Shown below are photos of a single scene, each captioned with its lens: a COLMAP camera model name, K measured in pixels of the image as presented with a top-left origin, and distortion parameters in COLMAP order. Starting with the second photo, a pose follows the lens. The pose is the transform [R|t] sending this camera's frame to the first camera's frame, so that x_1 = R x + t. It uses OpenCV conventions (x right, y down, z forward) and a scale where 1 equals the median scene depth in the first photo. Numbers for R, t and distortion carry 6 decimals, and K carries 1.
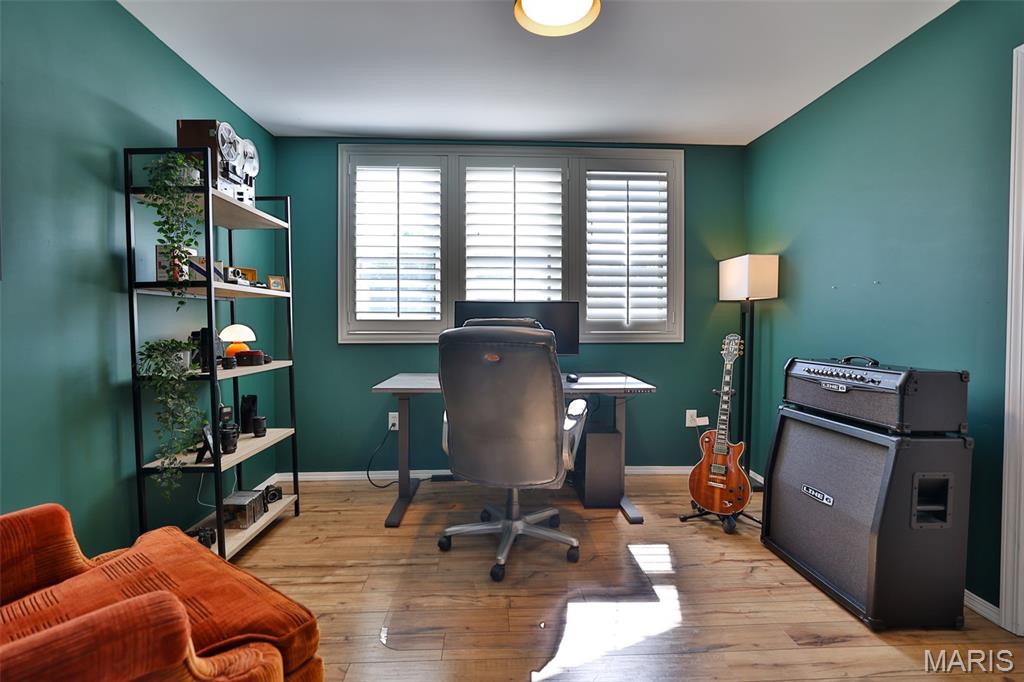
lens RADIAL K [[474.7, 0, 514.0], [0, 474.7, 341.6], [0, 0, 1]] dist [-0.027757, 0.000883]
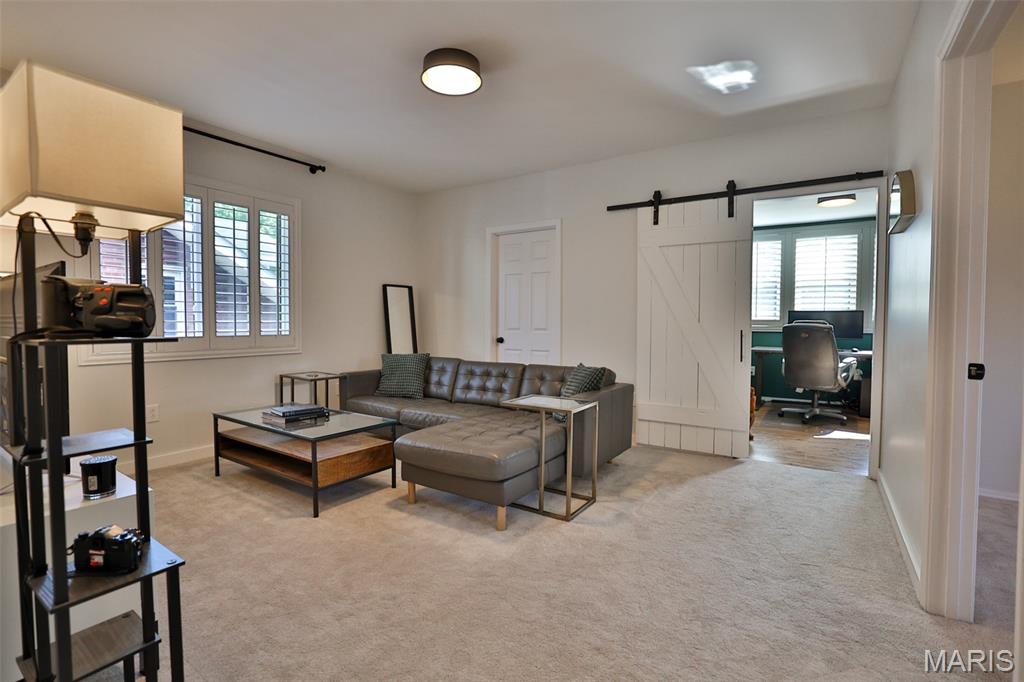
lens RADIAL K [[474.7, 0, 514.0], [0, 474.7, 338.2], [0, 0, 1]] dist [-0.027757, 0.000883]
pose [[0.802714, 0.026391, -0.595780, 0.122478], [-0.027505, 0.999596, 0.007219, 0.044244], [0.595729, 0.010592, 0.803116, -1.189059]]
